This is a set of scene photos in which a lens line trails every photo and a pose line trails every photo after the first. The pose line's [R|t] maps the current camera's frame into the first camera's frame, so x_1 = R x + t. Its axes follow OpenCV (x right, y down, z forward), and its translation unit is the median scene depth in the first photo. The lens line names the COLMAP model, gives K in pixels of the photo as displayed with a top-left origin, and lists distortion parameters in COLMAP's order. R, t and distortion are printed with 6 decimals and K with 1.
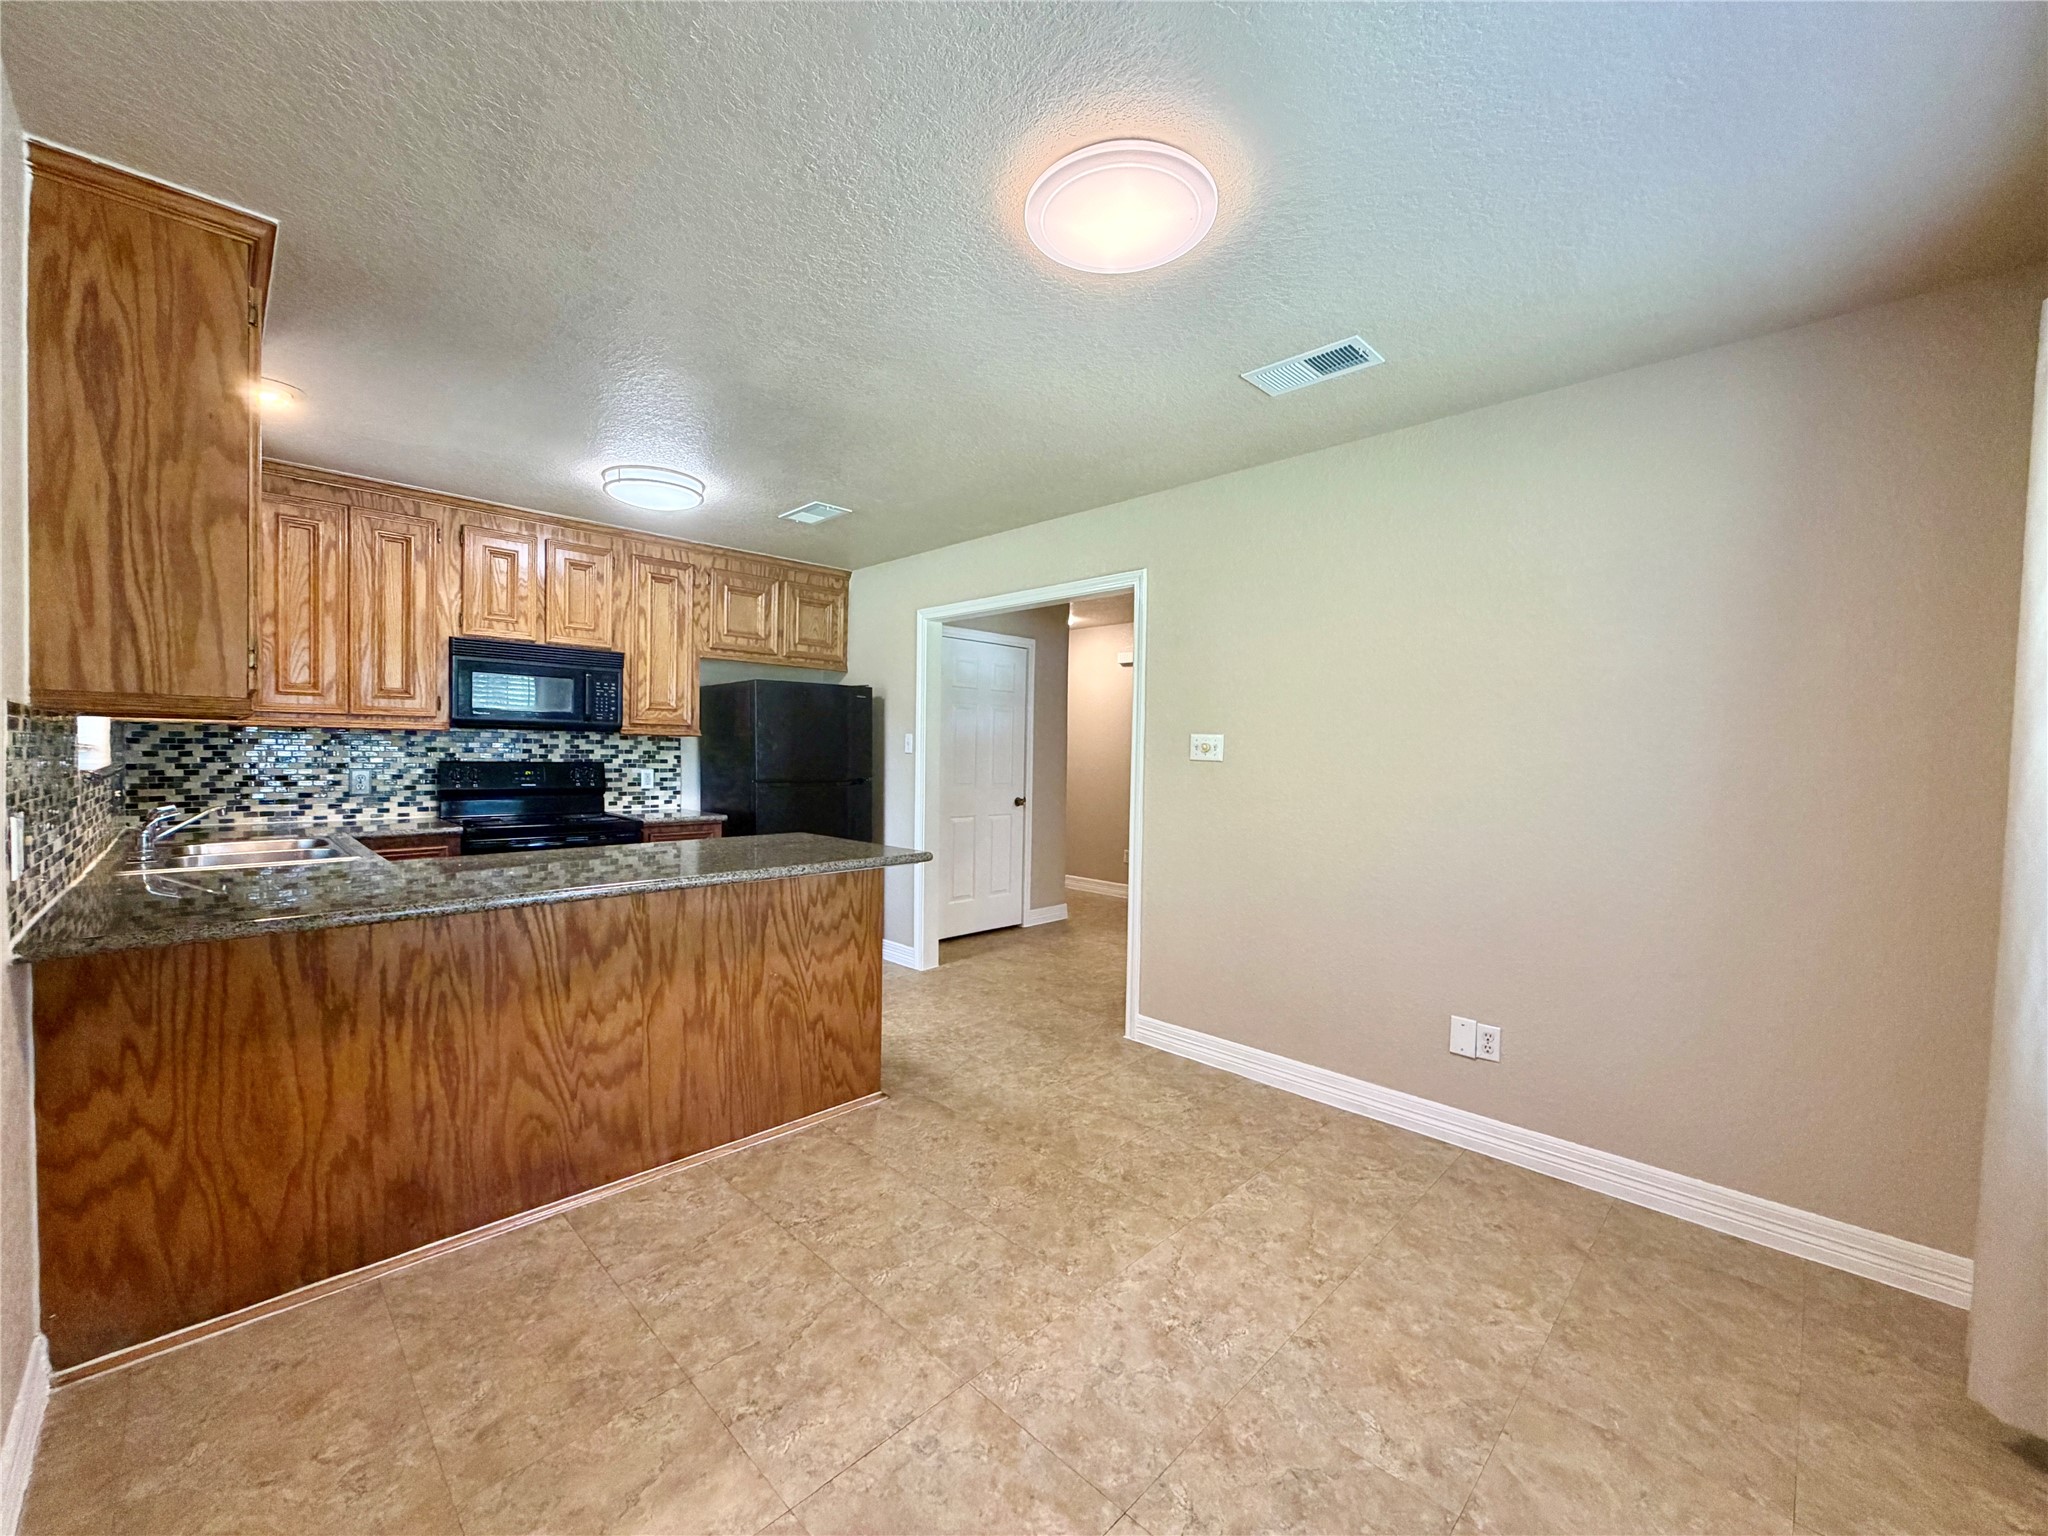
lens RADIAL K [[816.6, 0, 1016.6], [0, 816.6, 768.9], [0, 0, 1]] dist [0.001364, -0.000018]
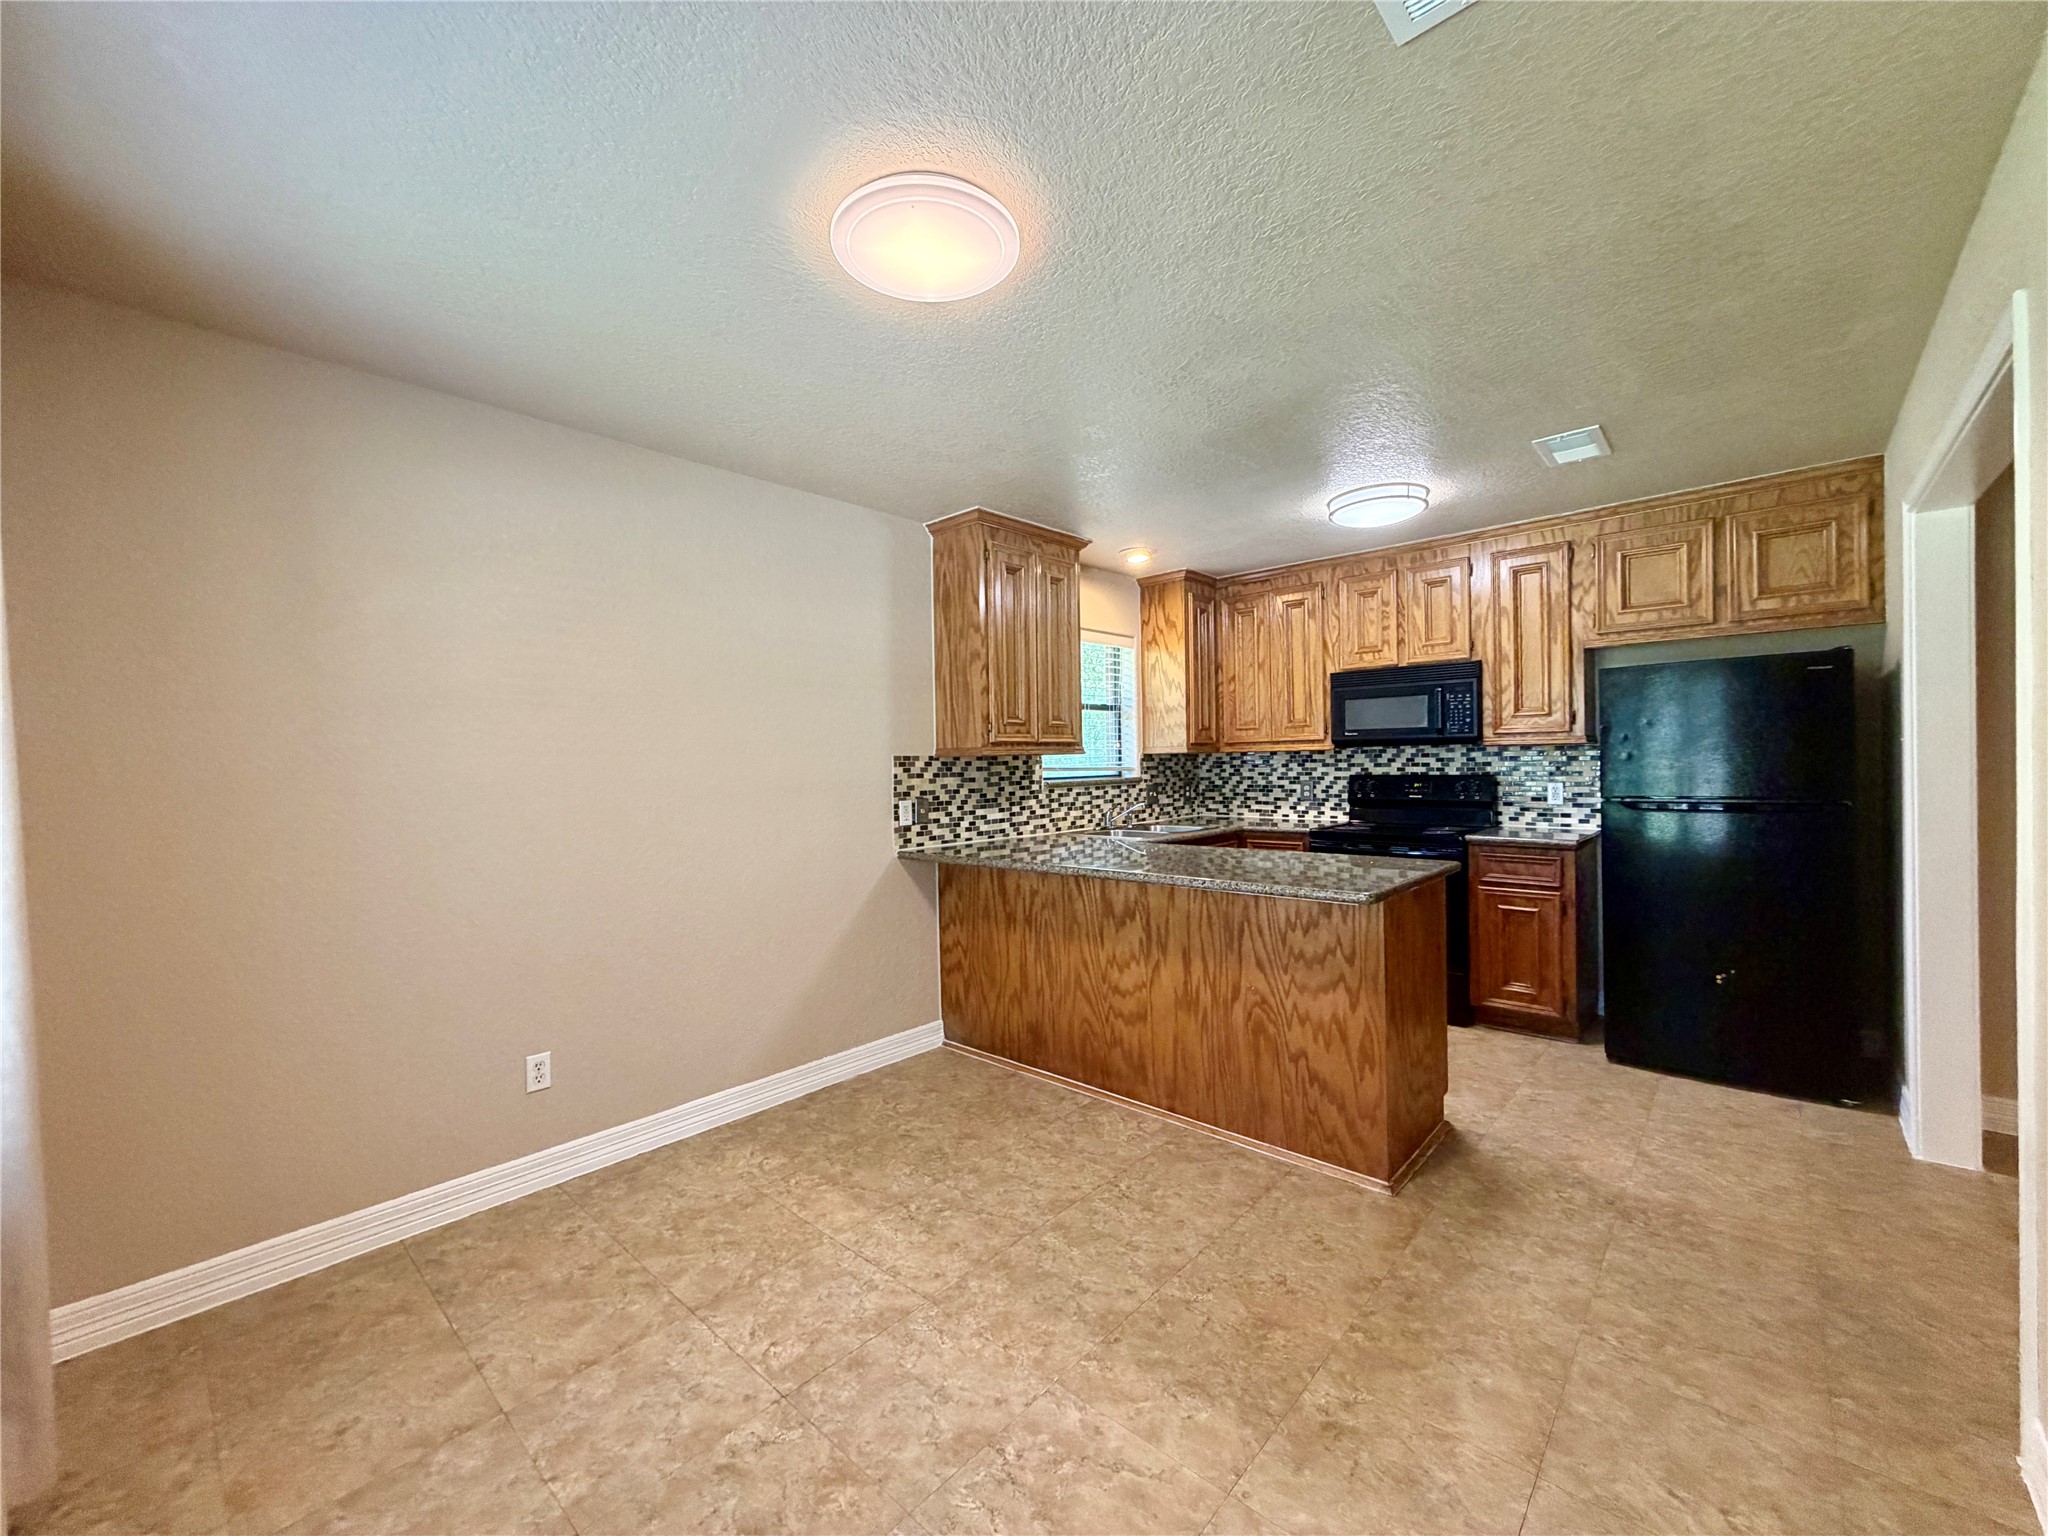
lens RADIAL K [[816.6, 0, 1016.8], [0, 816.6, 771.2], [0, 0, 1]] dist [0.001364, -0.000018]
pose [[0.043817, -0.004144, -0.999031, 0.678046], [-0.001704, 0.999990, -0.004223, -0.012099], [0.999038, 0.001888, 0.043809, 0.636576]]
